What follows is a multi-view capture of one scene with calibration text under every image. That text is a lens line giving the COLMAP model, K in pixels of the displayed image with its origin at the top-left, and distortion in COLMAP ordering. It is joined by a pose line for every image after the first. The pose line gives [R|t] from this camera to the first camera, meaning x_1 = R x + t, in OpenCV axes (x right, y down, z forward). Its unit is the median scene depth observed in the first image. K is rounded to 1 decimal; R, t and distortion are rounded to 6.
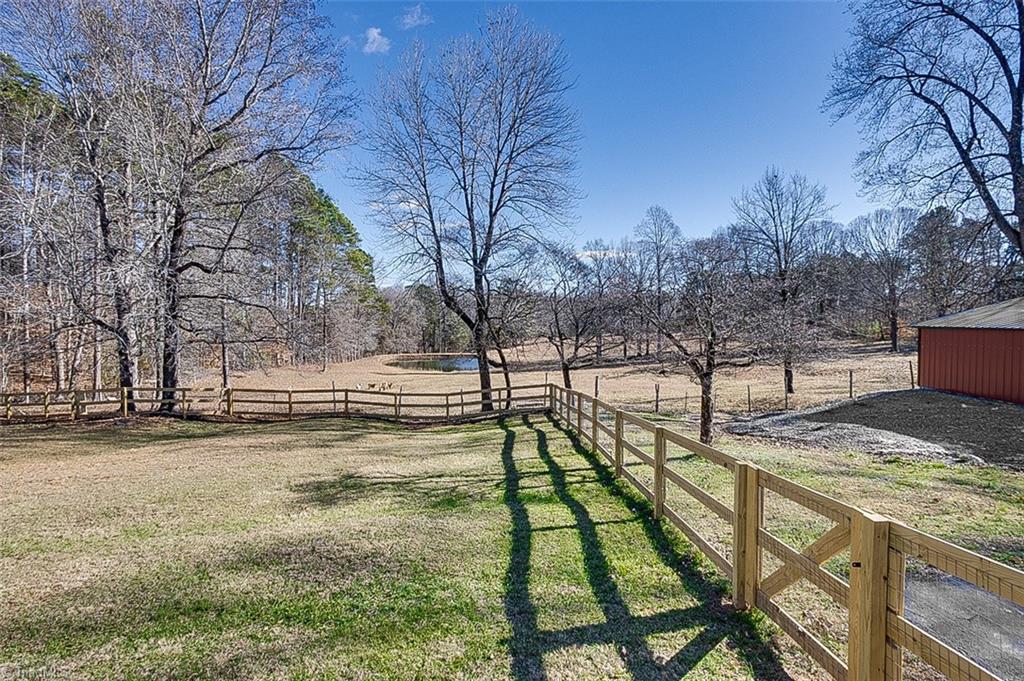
lens RADIAL K [[484.6, 0, 507.1], [0, 484.6, 338.3], [0, 0, 1]] dist [0.000656, 0.000833]
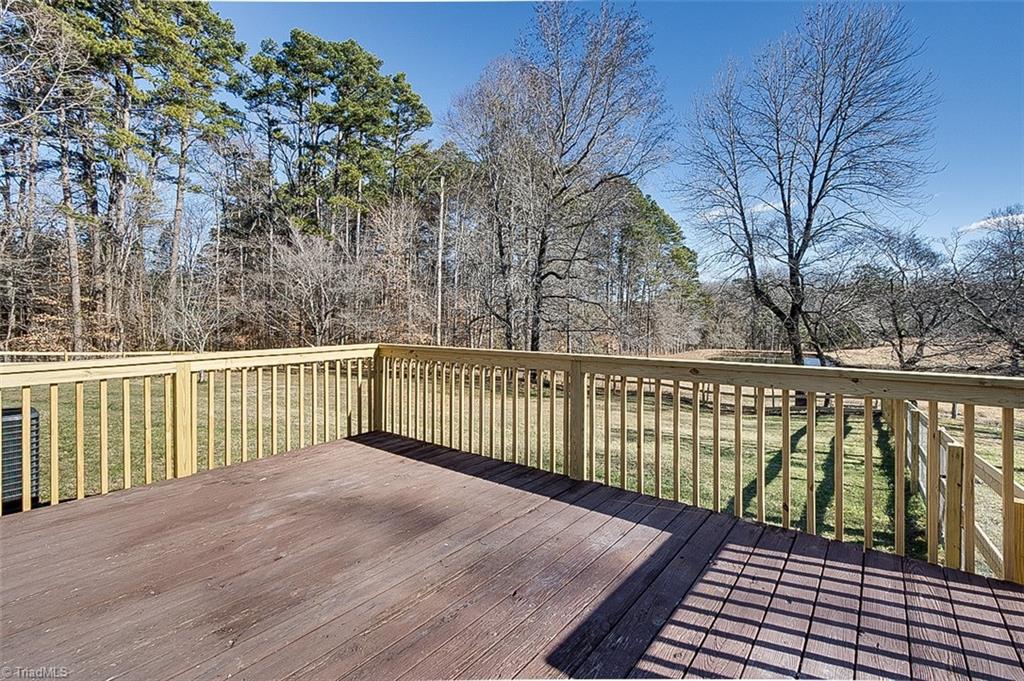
lens RADIAL K [[472.7, 0, 510.9], [0, 472.7, 324.3], [0, 0, 1]] dist [0.002884, -0.000077]
pose [[0.796733, 0.014306, -0.604162, 0.054052], [-0.024755, 0.999653, -0.008973, 0.004628], [0.603824, 0.022105, 0.796811, -0.098063]]
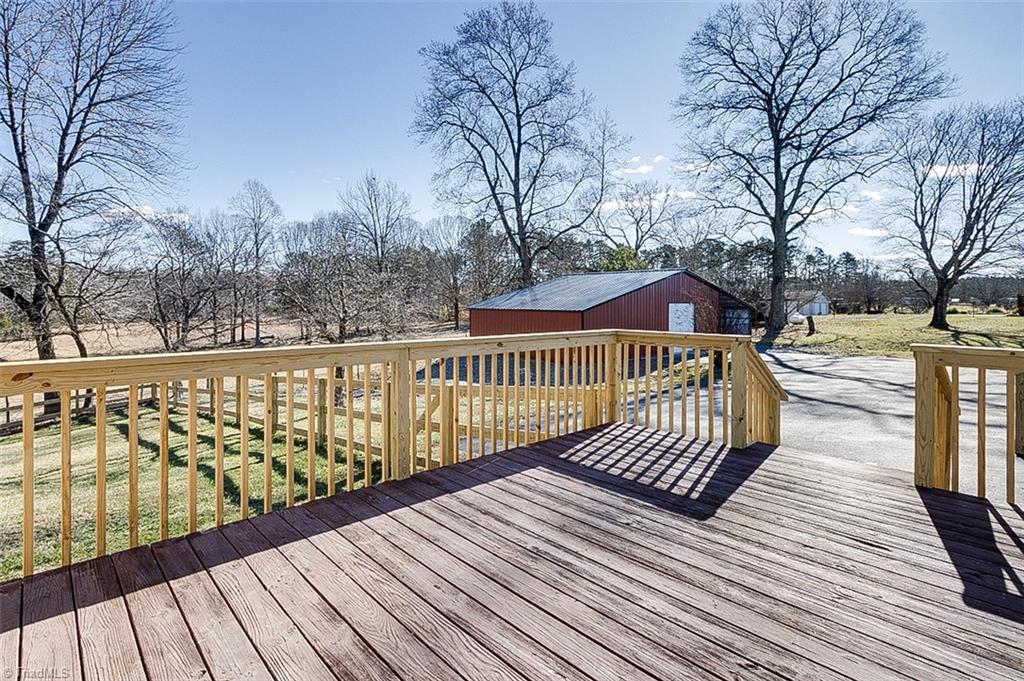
lens RADIAL K [[505.0, 0, 509.2], [0, 505.0, 307.2], [0, 0, 1]] dist [0.001556, 0.000468]
pose [[0.713254, 0.004759, 0.700890, -0.072157], [0.016201, 0.999598, -0.023273, 0.005781], [-0.700719, 0.027955, 0.712890, -0.092924]]
